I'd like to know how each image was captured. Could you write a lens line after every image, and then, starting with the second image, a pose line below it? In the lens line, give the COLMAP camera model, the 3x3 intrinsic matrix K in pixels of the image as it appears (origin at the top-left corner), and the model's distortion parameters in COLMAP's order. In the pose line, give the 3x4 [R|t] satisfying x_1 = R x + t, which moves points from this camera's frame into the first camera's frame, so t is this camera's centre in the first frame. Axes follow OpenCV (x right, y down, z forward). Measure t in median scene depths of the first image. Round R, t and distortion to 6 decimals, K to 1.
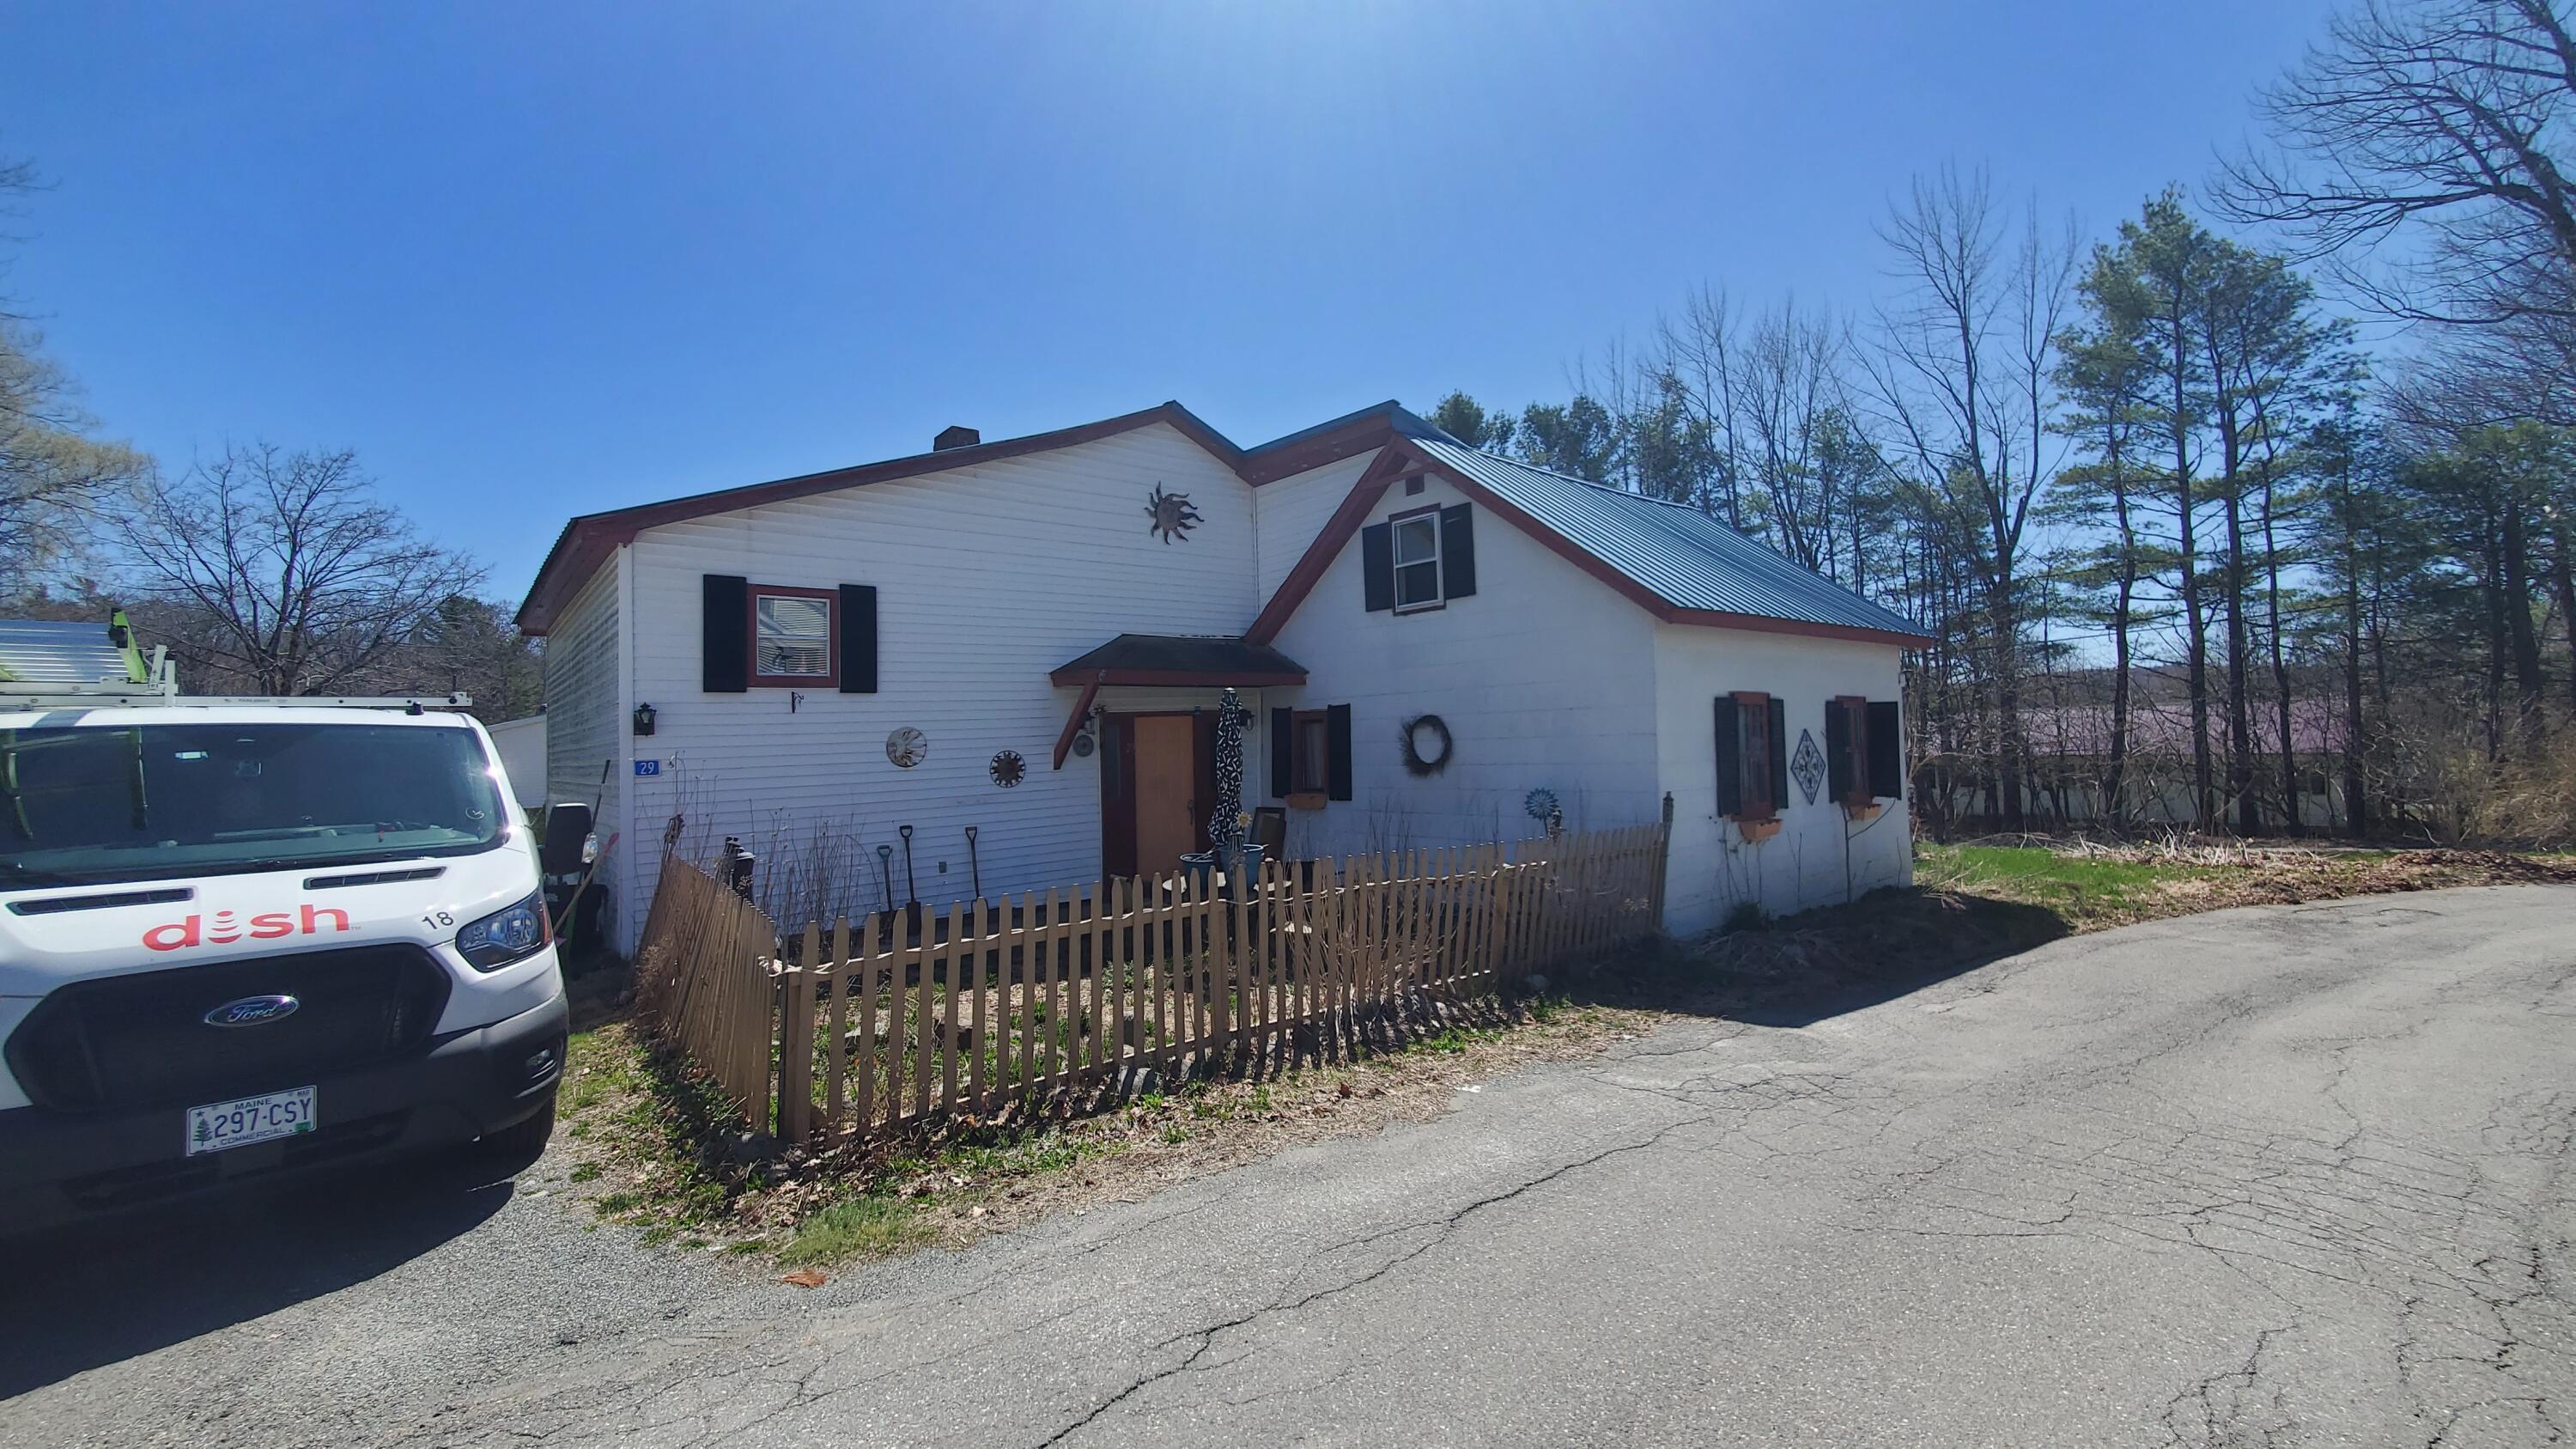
lens RADIAL K [[1005.1, 0, 1342.3], [0, 1005.1, 704.7], [0, 0, 1]] dist [0.003833, 0.000387]
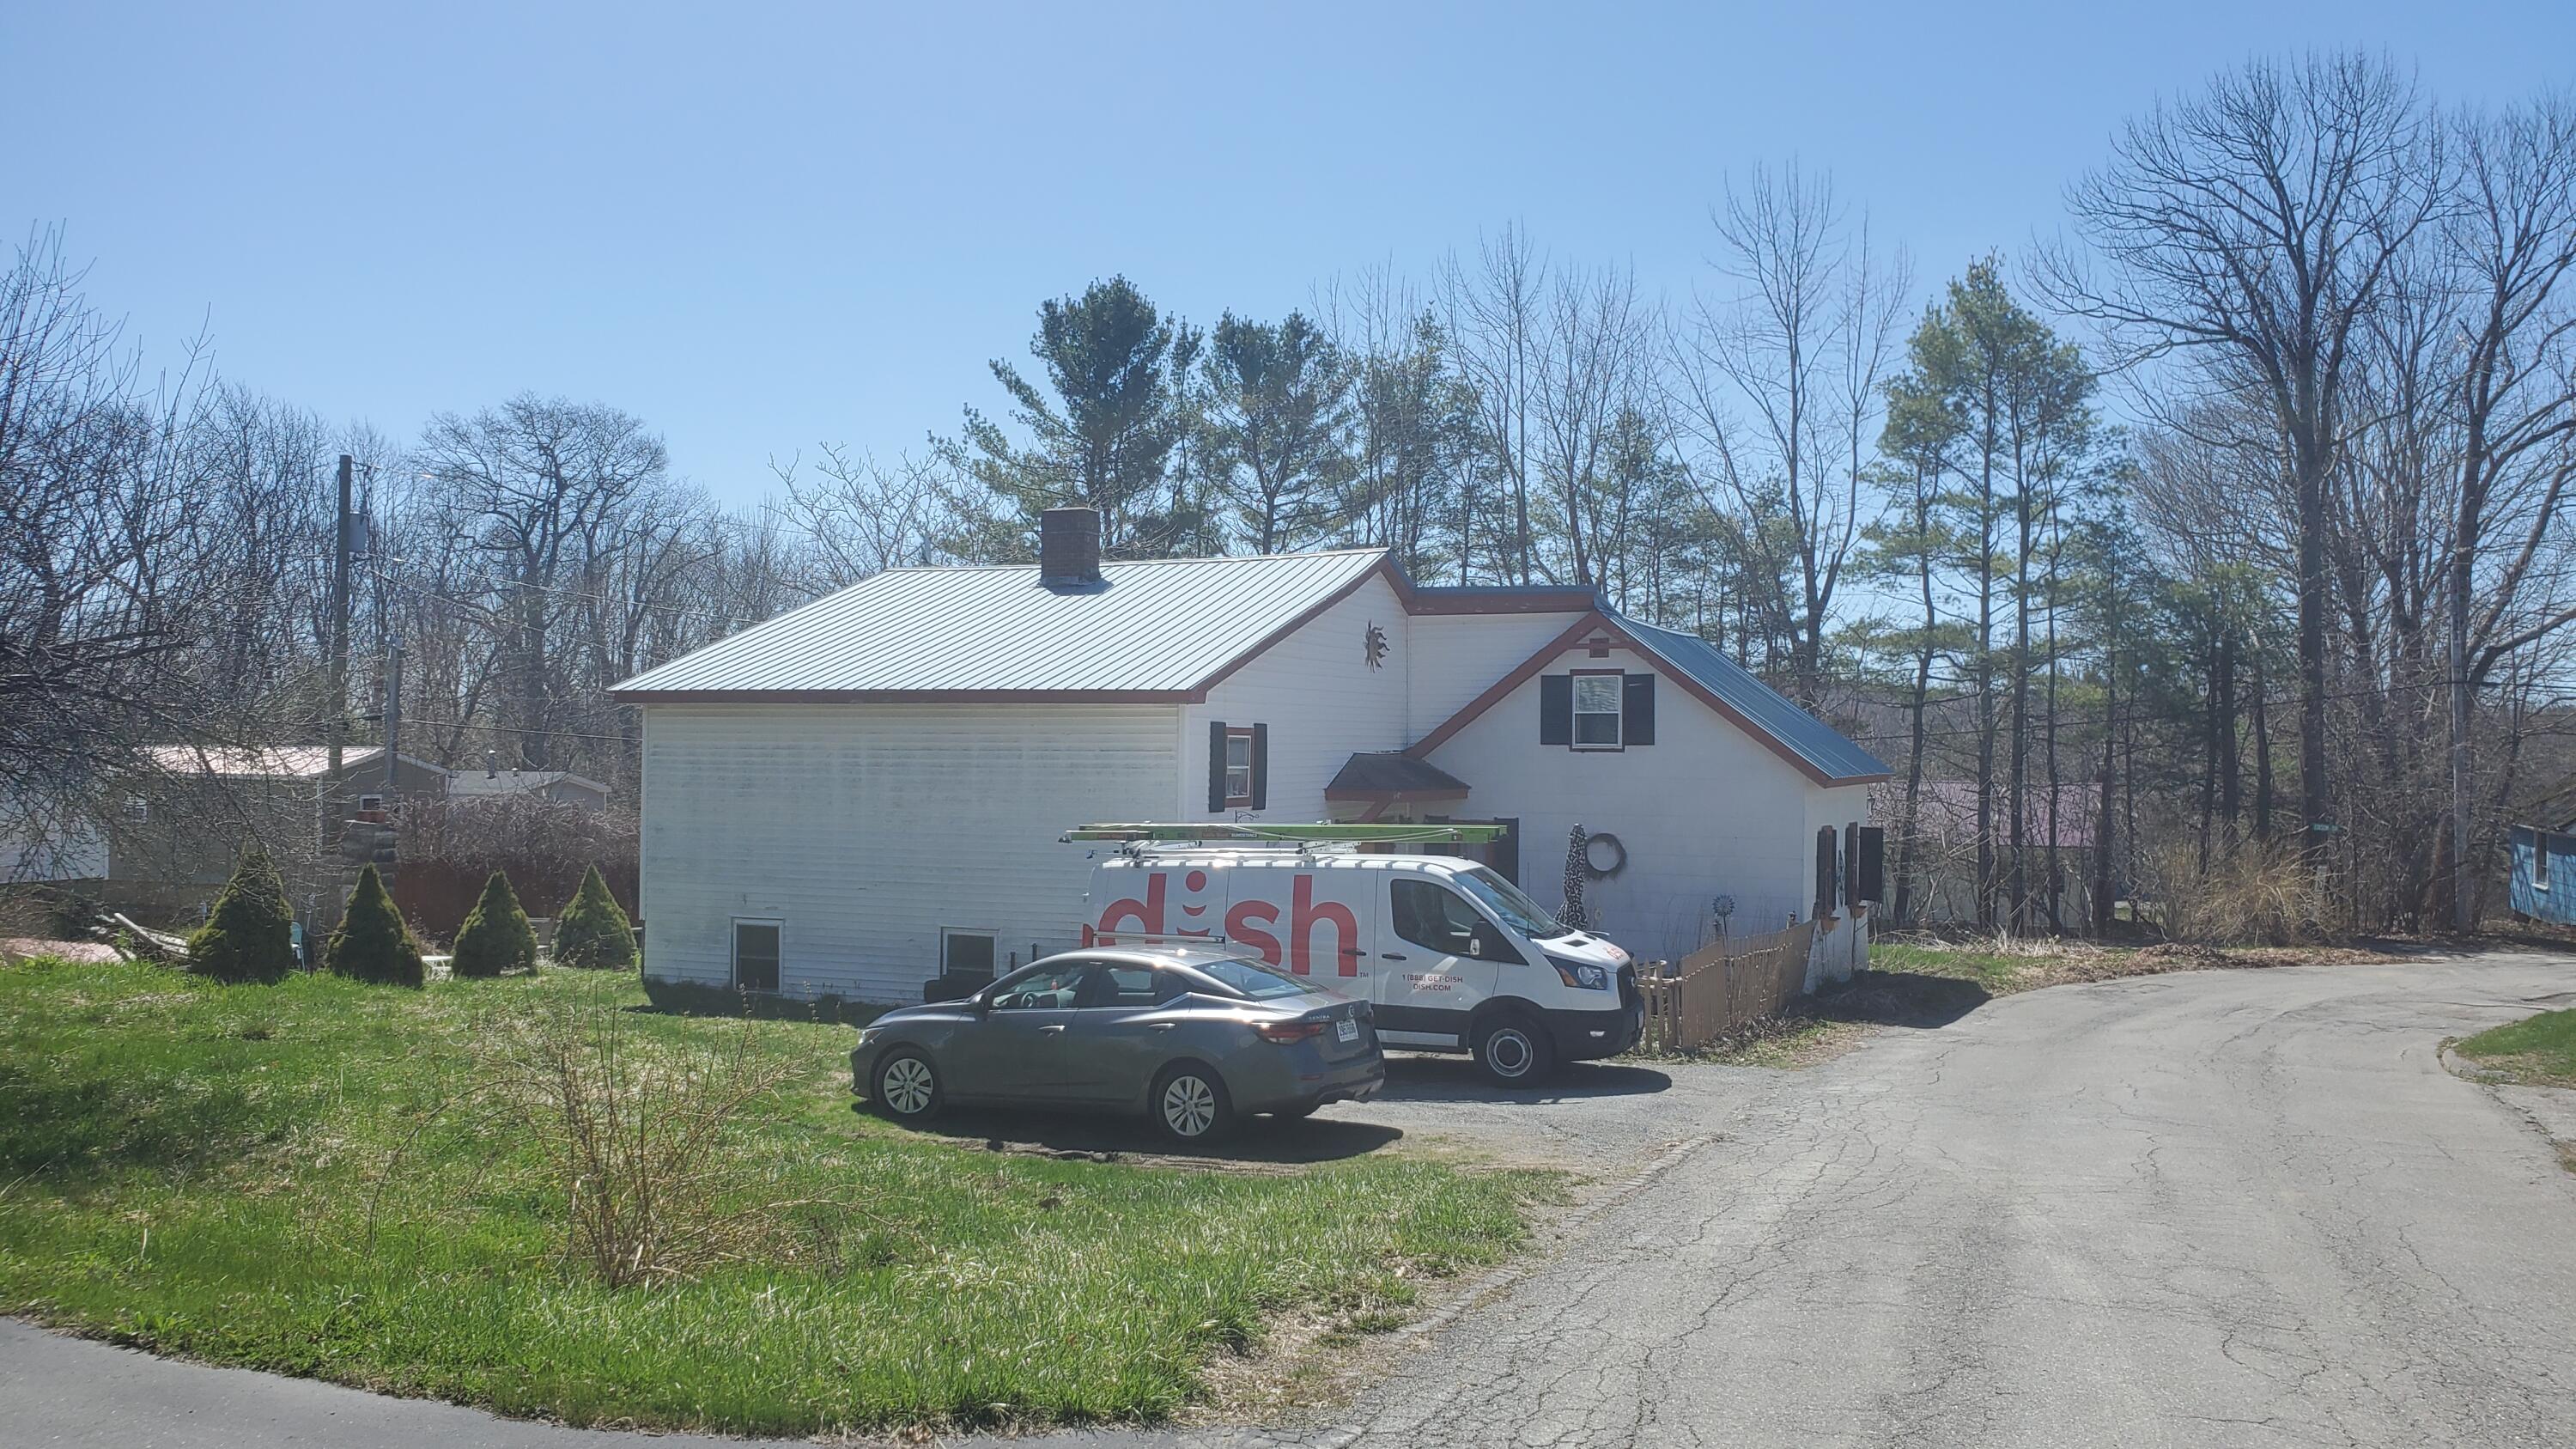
lens RADIAL K [[1977.3, 0, 1299.4], [0, 1977.3, 726.8], [0, 0, 1]] dist [0.010374, -0.002921]
pose [[0.910242, 0.046047, 0.411509, -1.054477], [-0.055689, 0.998382, 0.011466, -0.107241], [-0.410315, -0.033353, 0.911334, -0.902771]]
